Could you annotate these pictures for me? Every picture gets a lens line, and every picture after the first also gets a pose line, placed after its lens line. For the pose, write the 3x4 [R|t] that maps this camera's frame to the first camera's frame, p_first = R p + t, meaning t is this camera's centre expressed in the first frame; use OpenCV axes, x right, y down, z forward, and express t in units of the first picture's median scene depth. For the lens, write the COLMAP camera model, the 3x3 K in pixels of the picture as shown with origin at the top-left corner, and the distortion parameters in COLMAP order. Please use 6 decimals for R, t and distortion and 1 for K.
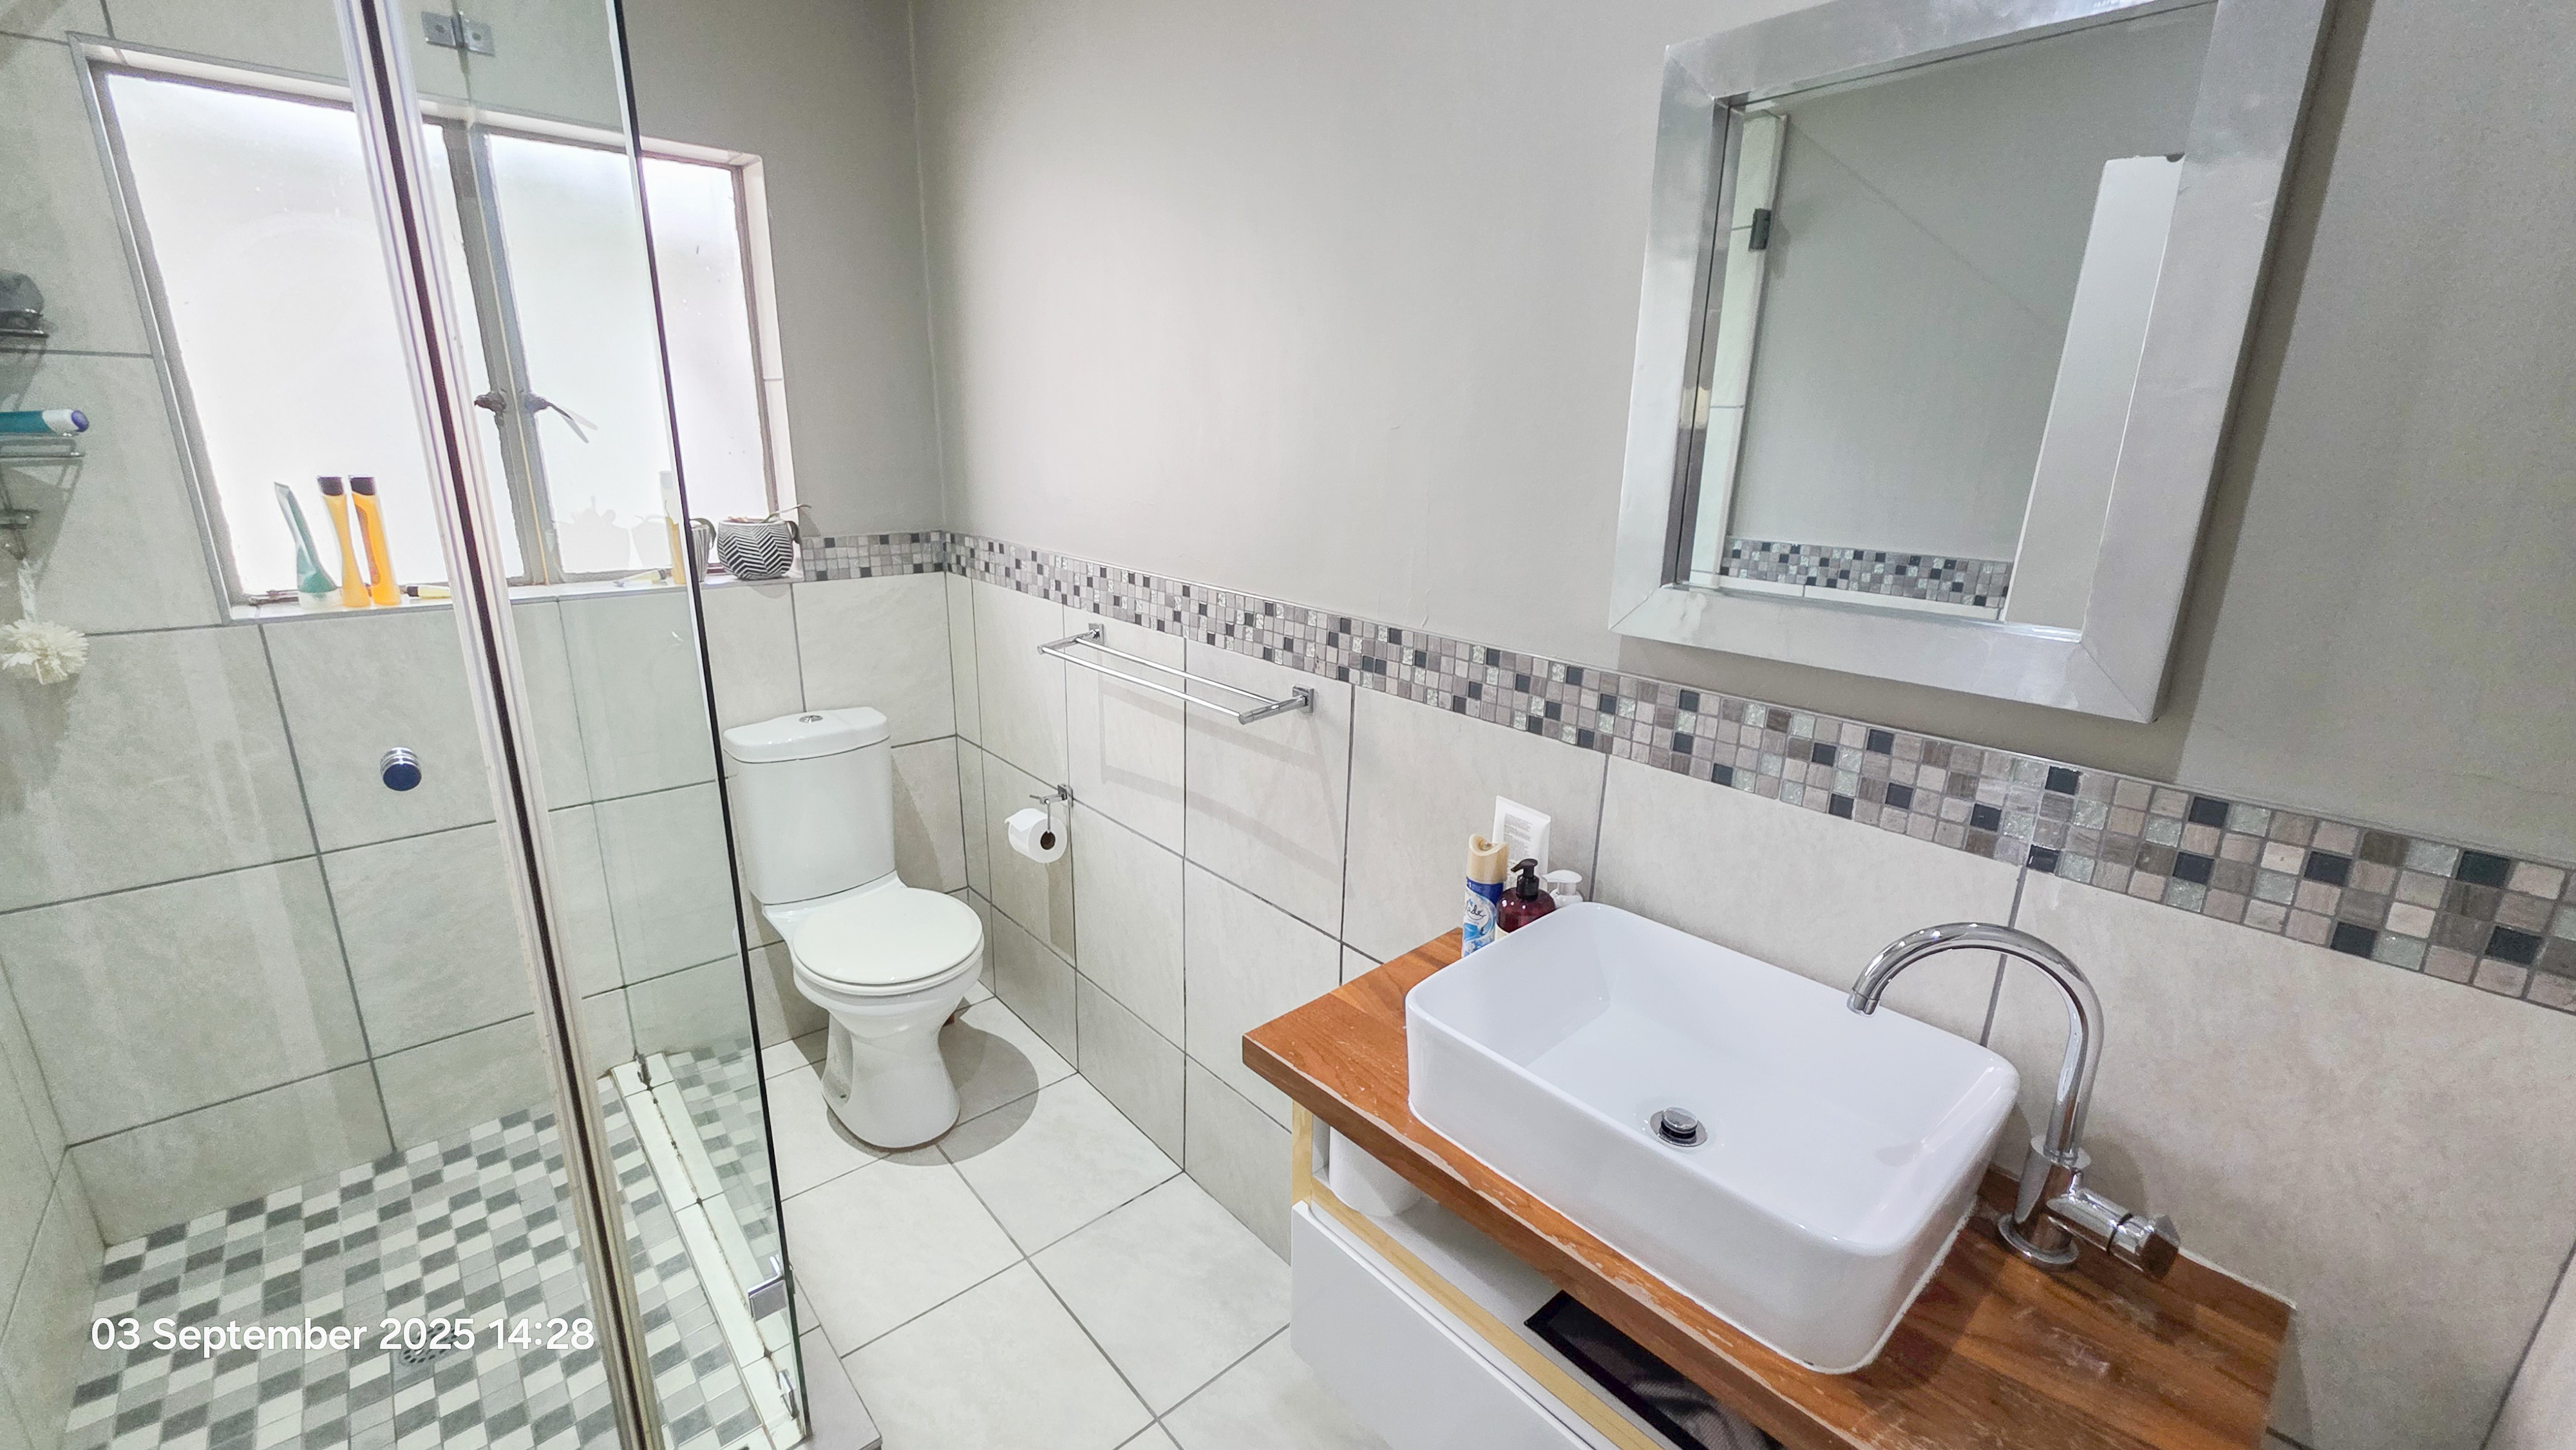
lens RADIAL K [[1033.9, 0, 1287.8], [0, 1033.9, 710.9], [0, 0, 1]] dist [-0.000242, -0.000244]
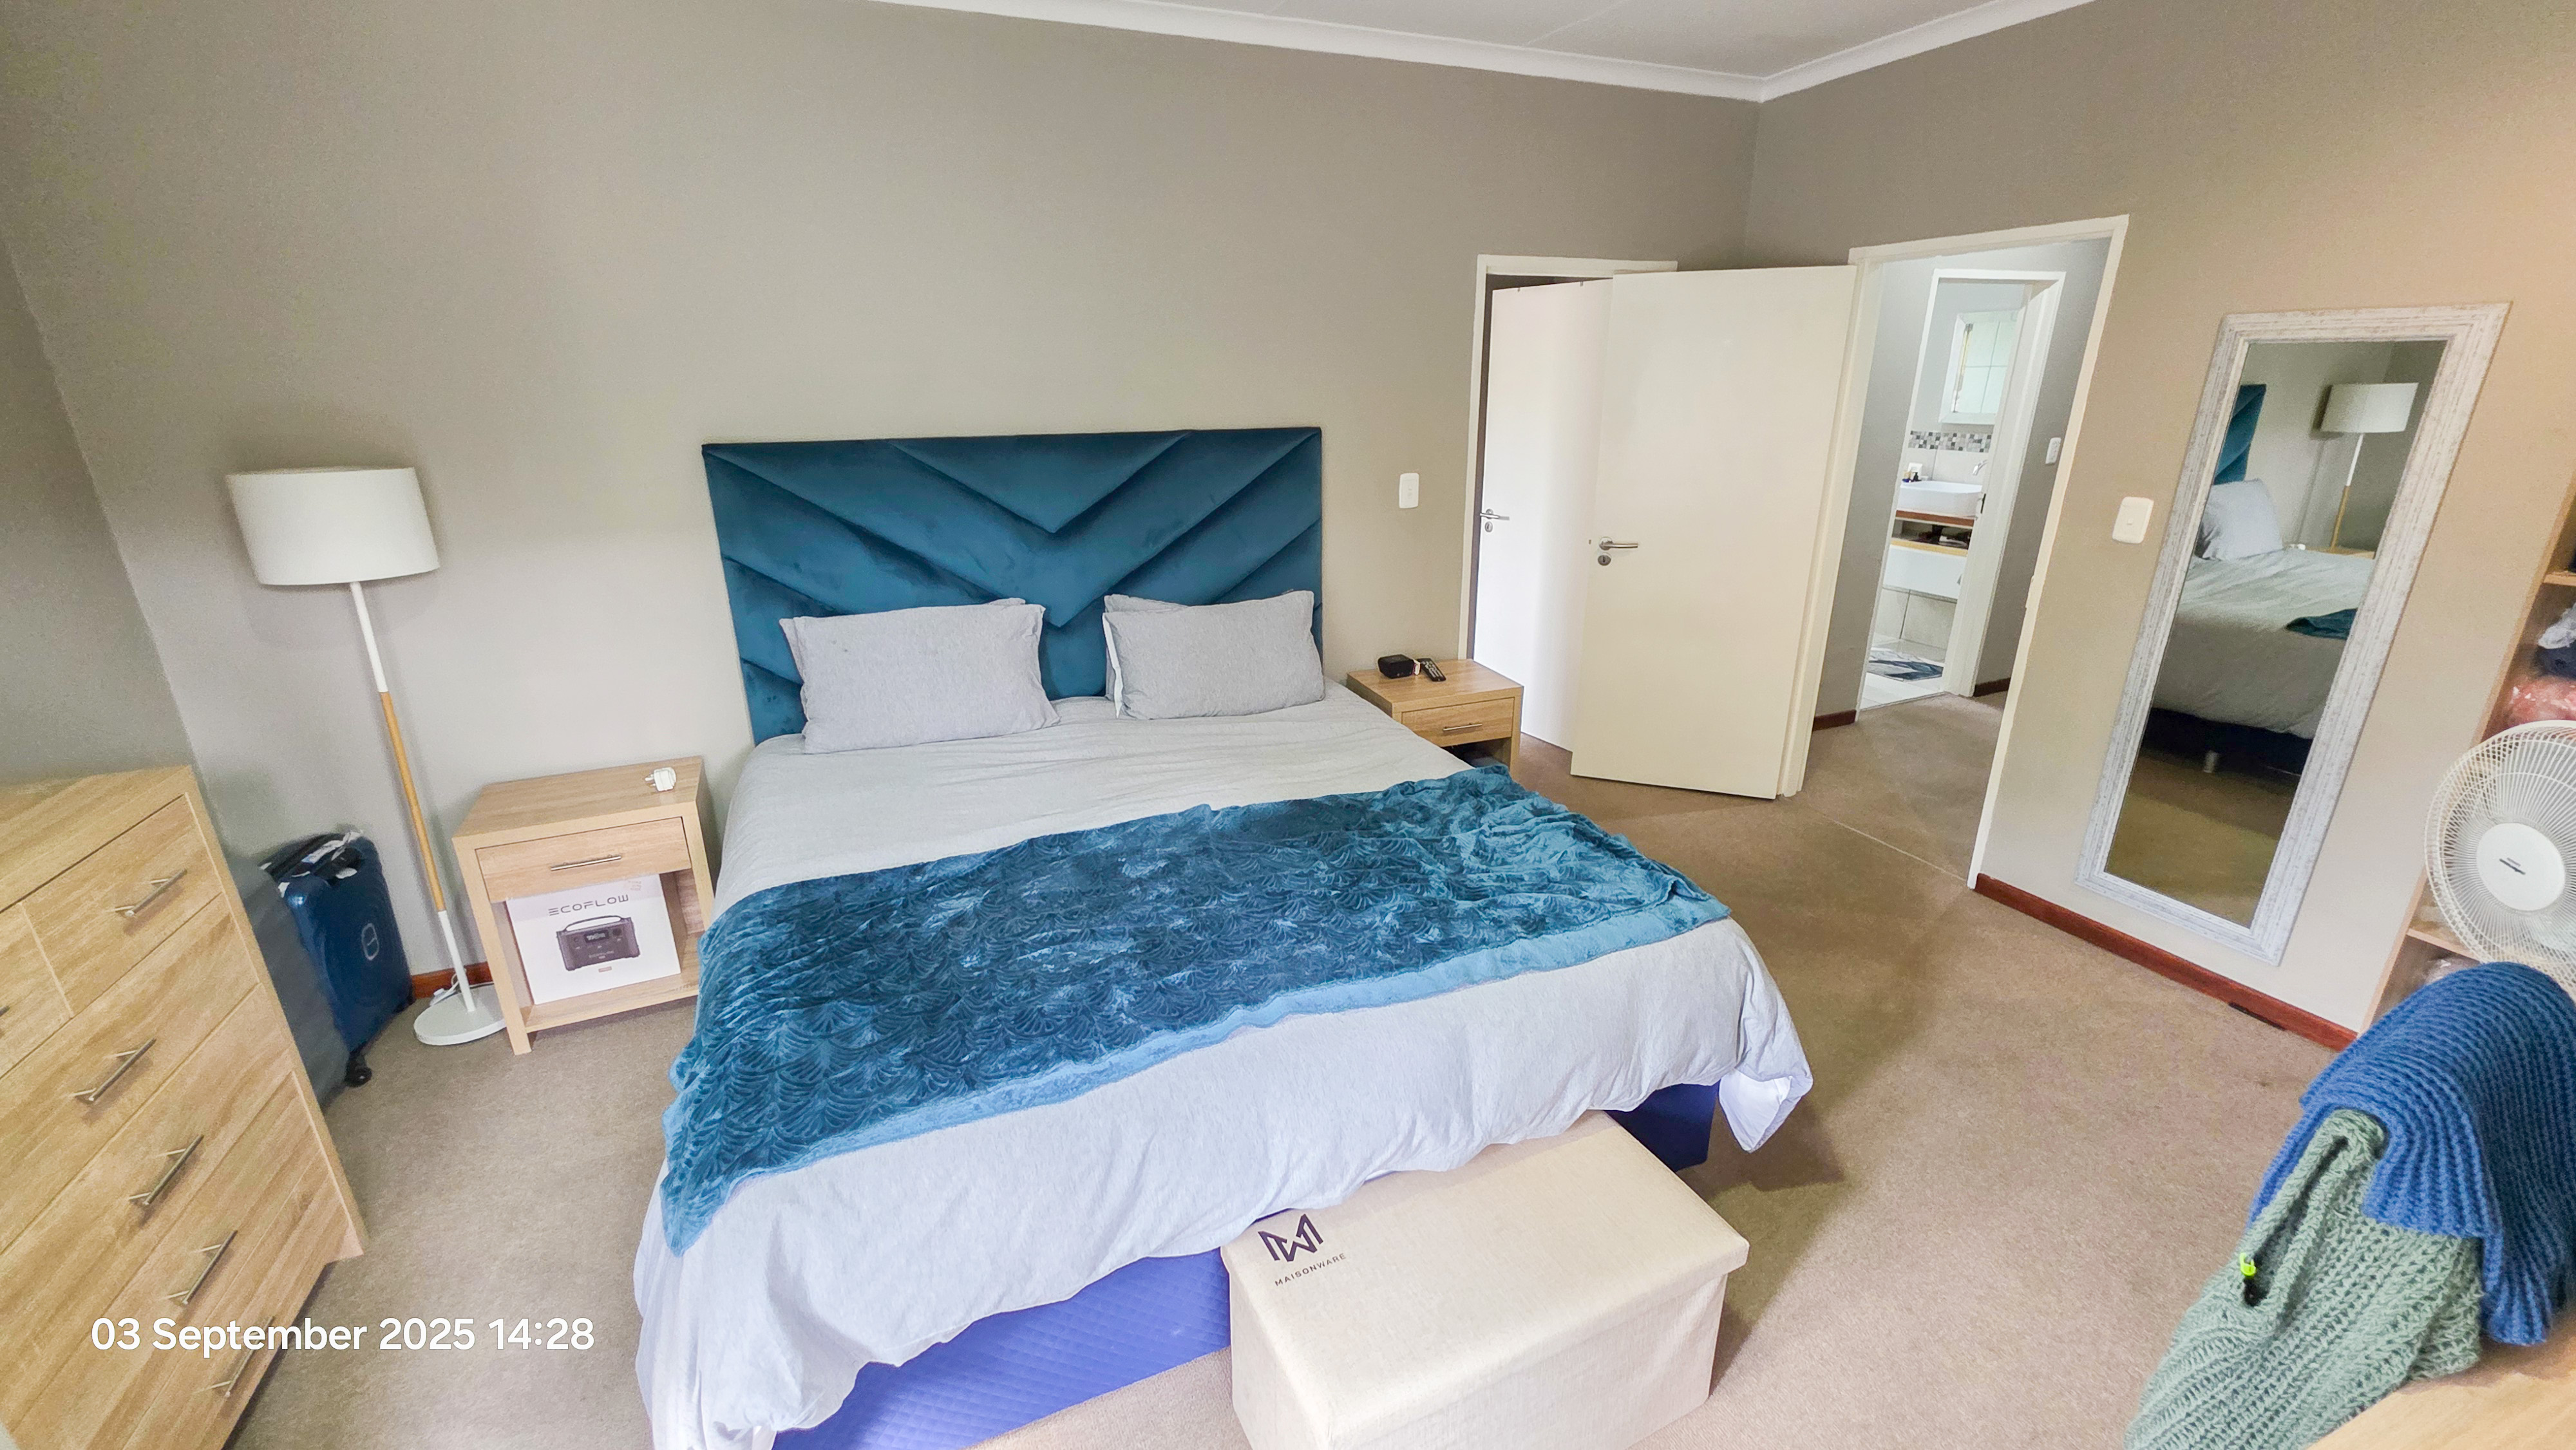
lens RADIAL K [[1033.9, 0, 1278.1], [0, 1033.9, 730.5], [0, 0, 1]] dist [-0.000242, -0.000244]
pose [[0.949167, 0.078109, -0.304928, -1.066981], [-0.065357, 0.996515, 0.051822, 1.328098], [0.307913, -0.029259, 0.950964, -4.704489]]
